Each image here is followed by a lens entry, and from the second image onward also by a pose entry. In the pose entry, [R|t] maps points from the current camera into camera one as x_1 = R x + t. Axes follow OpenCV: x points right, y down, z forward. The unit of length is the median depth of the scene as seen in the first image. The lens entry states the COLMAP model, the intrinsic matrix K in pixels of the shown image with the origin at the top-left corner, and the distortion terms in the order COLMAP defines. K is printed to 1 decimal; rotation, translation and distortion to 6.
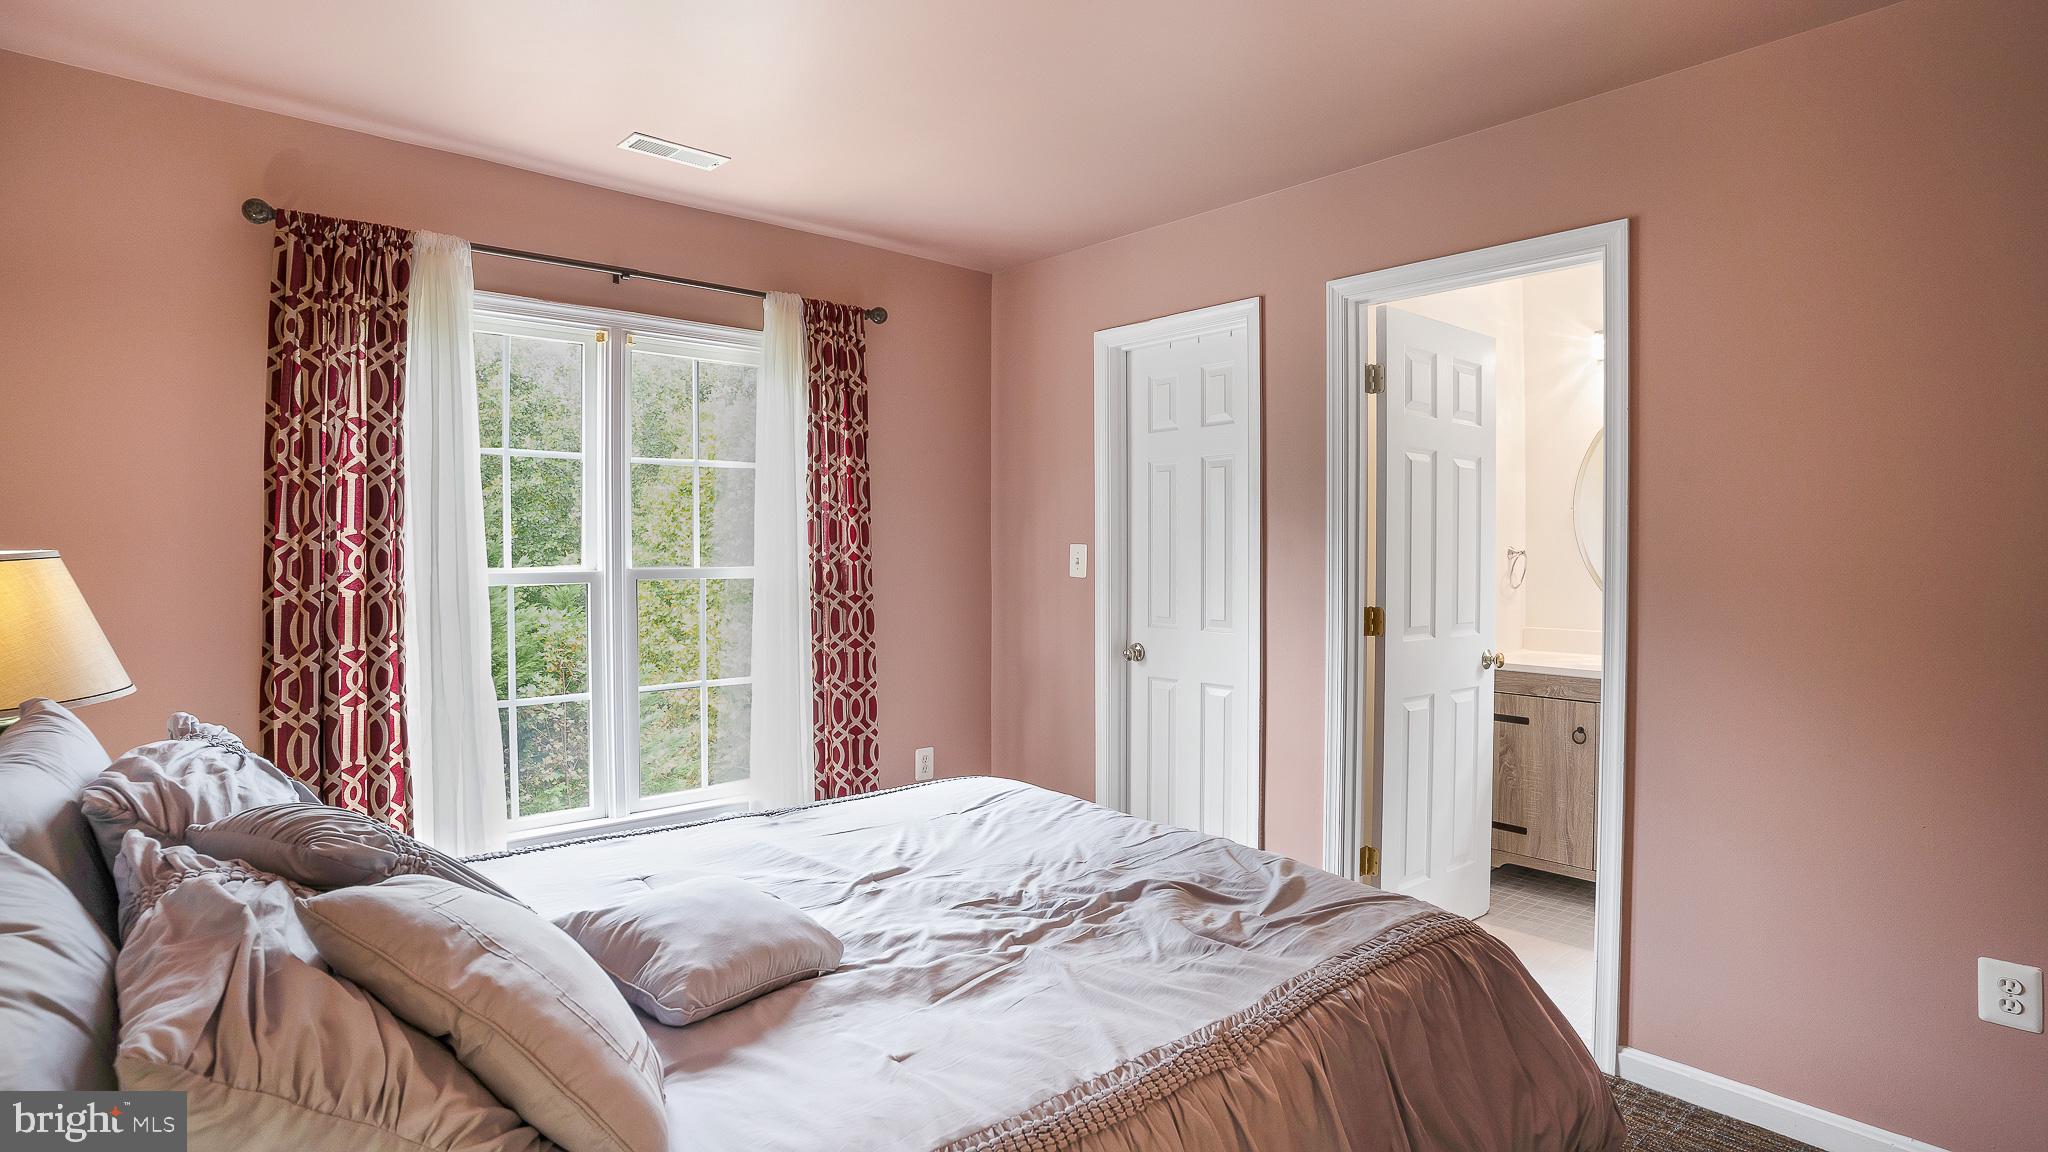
lens RADIAL K [[1012.1, 0, 1024.0], [0, 1012.1, 576.0], [0, 0, 1]] dist [-0.075814, 0.035360]
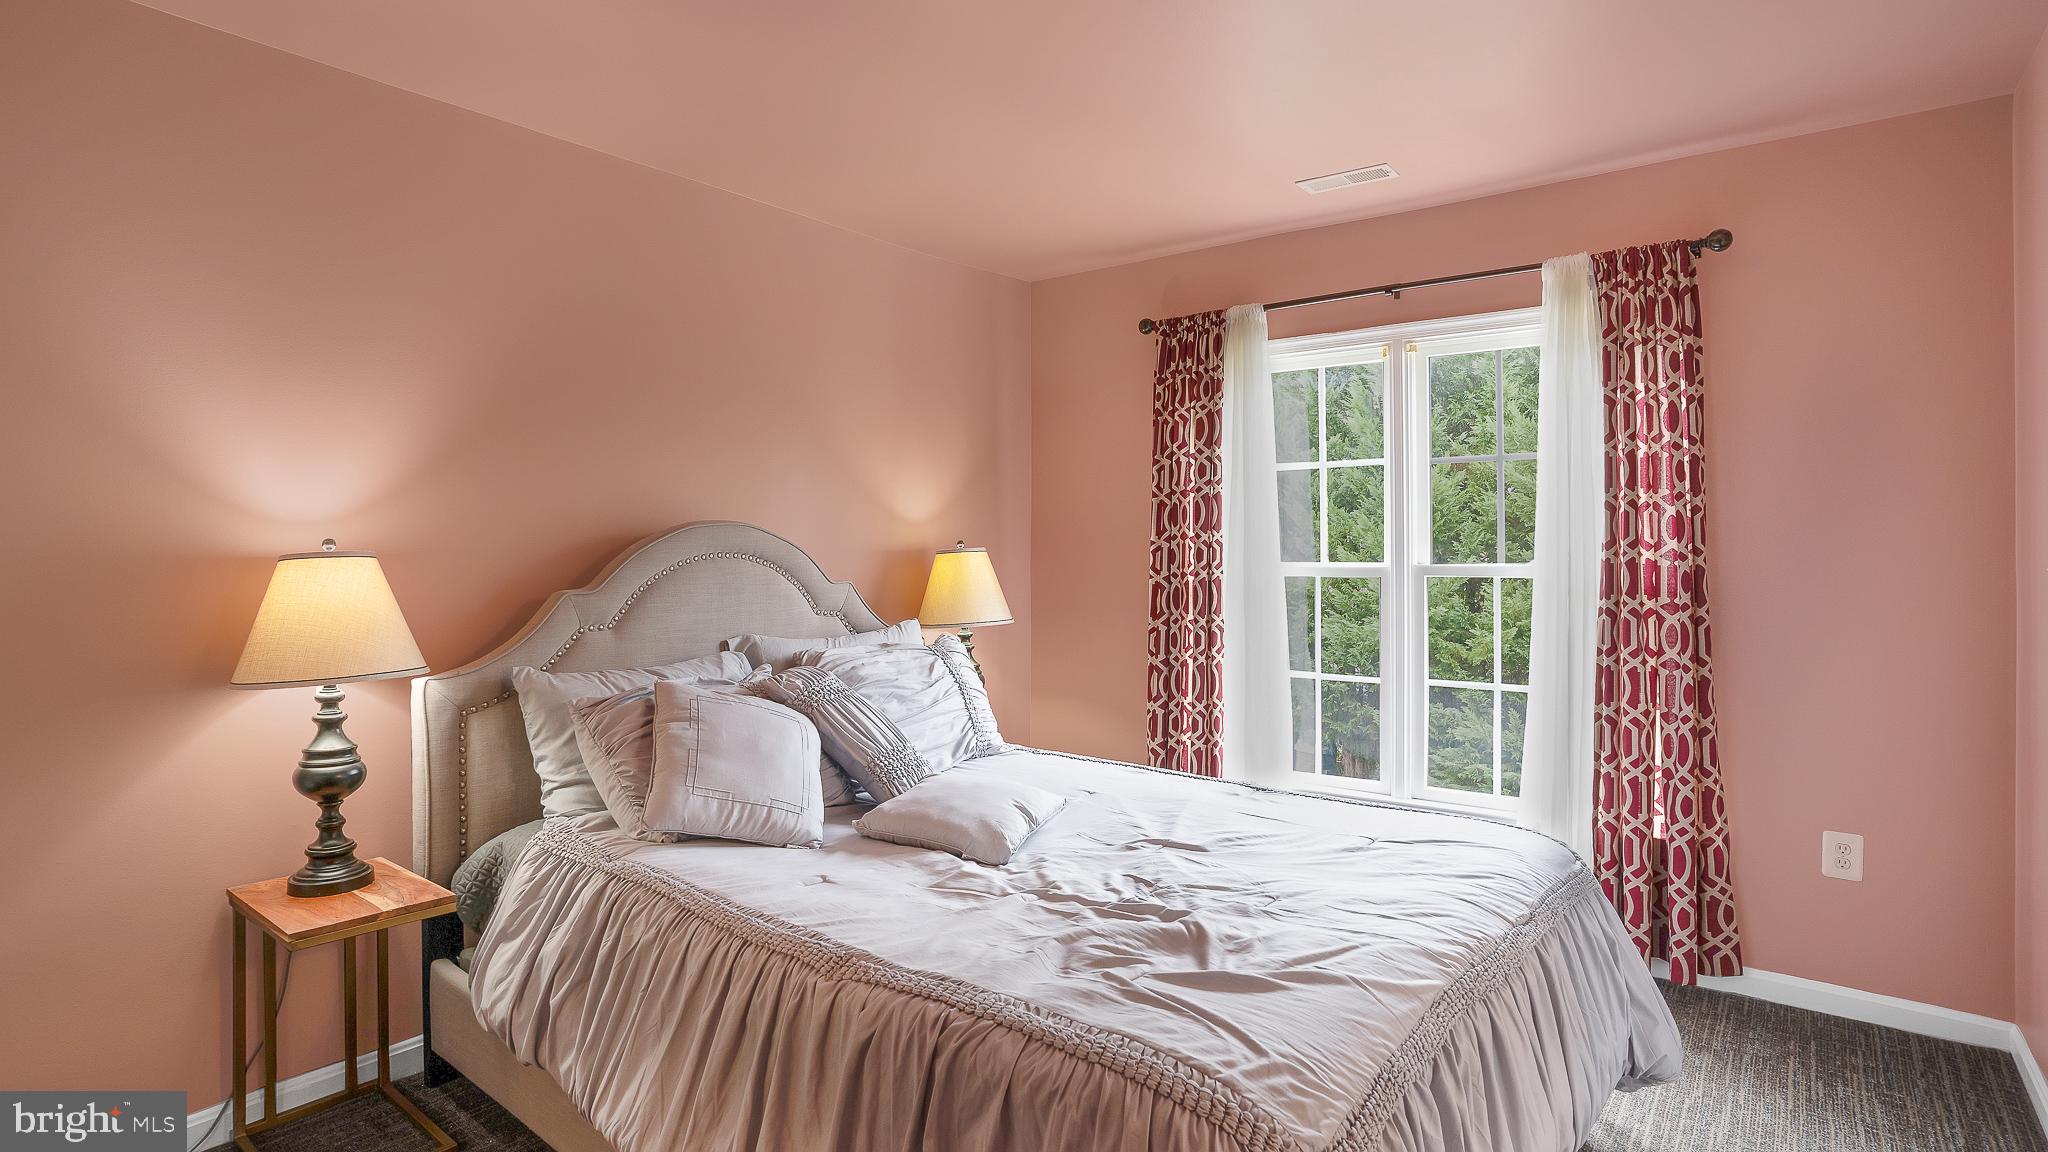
lens RADIAL K [[1017.3, 0, 1017.4], [0, 1017.3, 571.6], [0, 0, 1]] dist [-0.075131, 0.034939]
pose [[0.186408, 0.019900, -0.982271, 0.696974], [-0.025302, 0.999560, 0.015449, -0.008198], [0.982147, 0.021973, 0.186830, 0.482457]]
